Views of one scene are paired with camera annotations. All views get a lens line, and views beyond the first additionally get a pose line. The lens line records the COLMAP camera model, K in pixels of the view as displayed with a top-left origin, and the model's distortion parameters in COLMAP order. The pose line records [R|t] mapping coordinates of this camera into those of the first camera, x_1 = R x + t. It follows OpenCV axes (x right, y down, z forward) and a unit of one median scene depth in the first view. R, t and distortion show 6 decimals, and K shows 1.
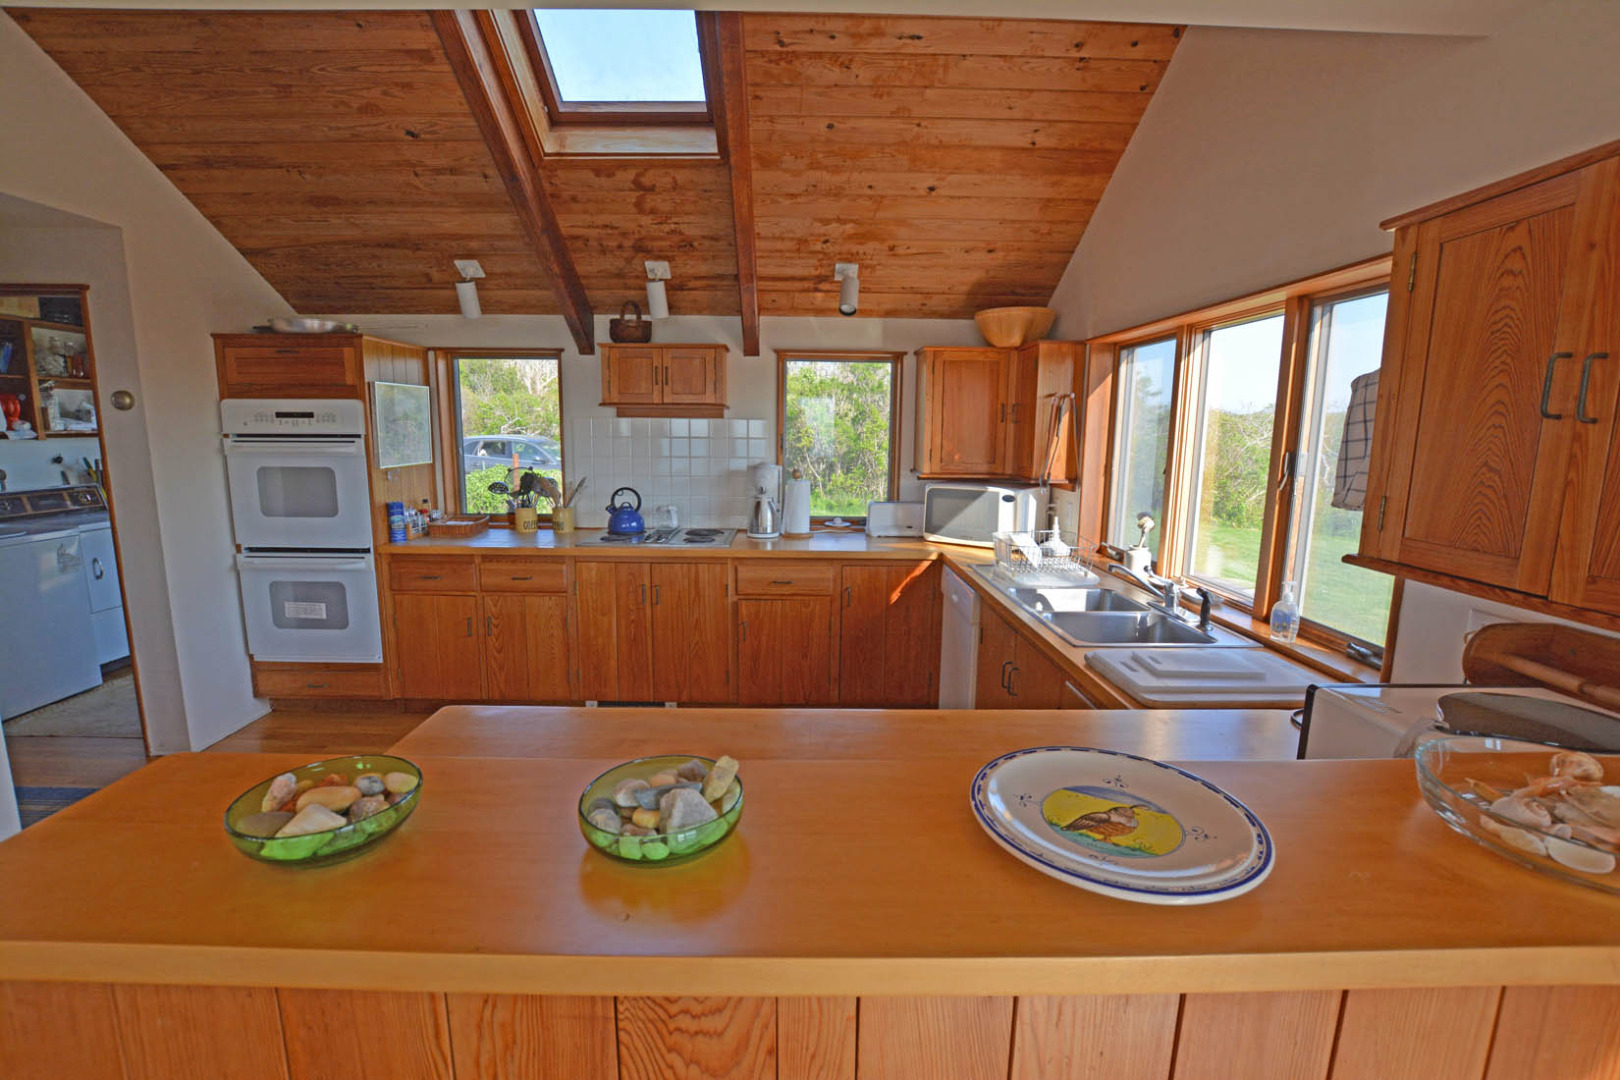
lens RADIAL K [[711.3, 0, 804.6], [0, 711.3, 538.8], [0, 0, 1]] dist [-0.019925, -0.000132]
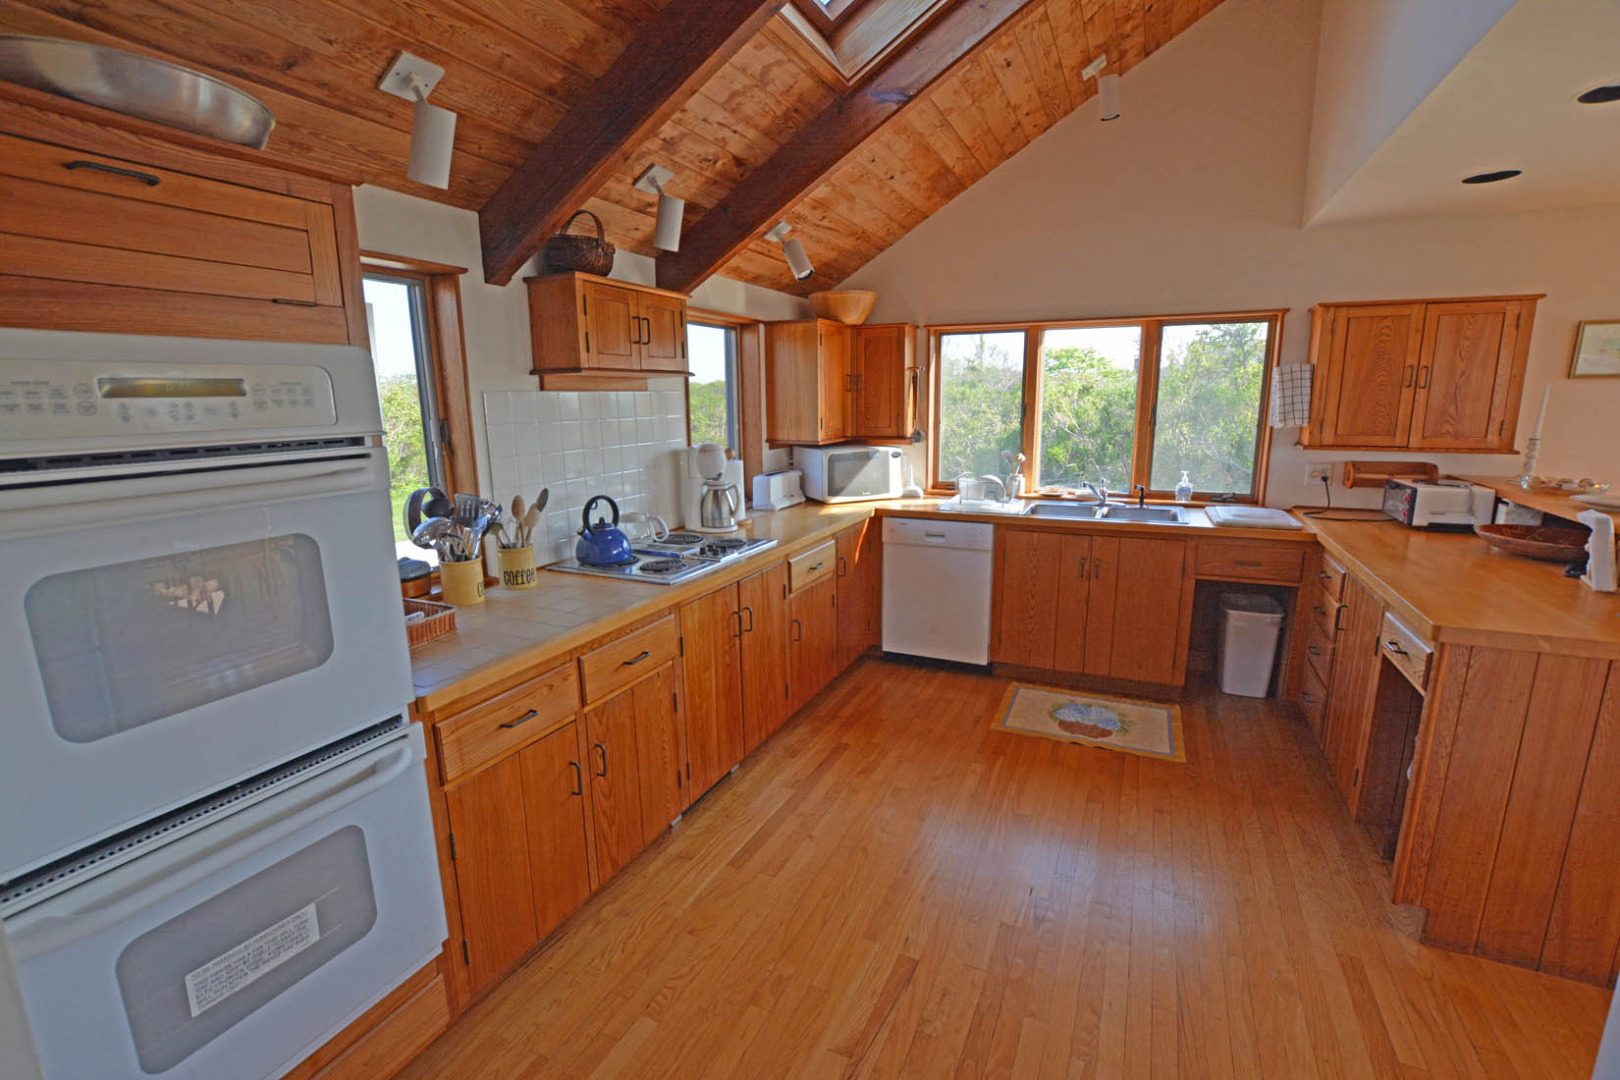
lens RADIAL K [[711.3, 0, 804.6], [0, 711.3, 538.8], [0, 0, 1]] dist [-0.019925, -0.000132]
pose [[0.437394, -0.192004, 0.878533, -0.832015], [0.156721, 0.978266, 0.135774, -0.101473], [-0.885508, 0.078298, 0.457979, 0.574530]]
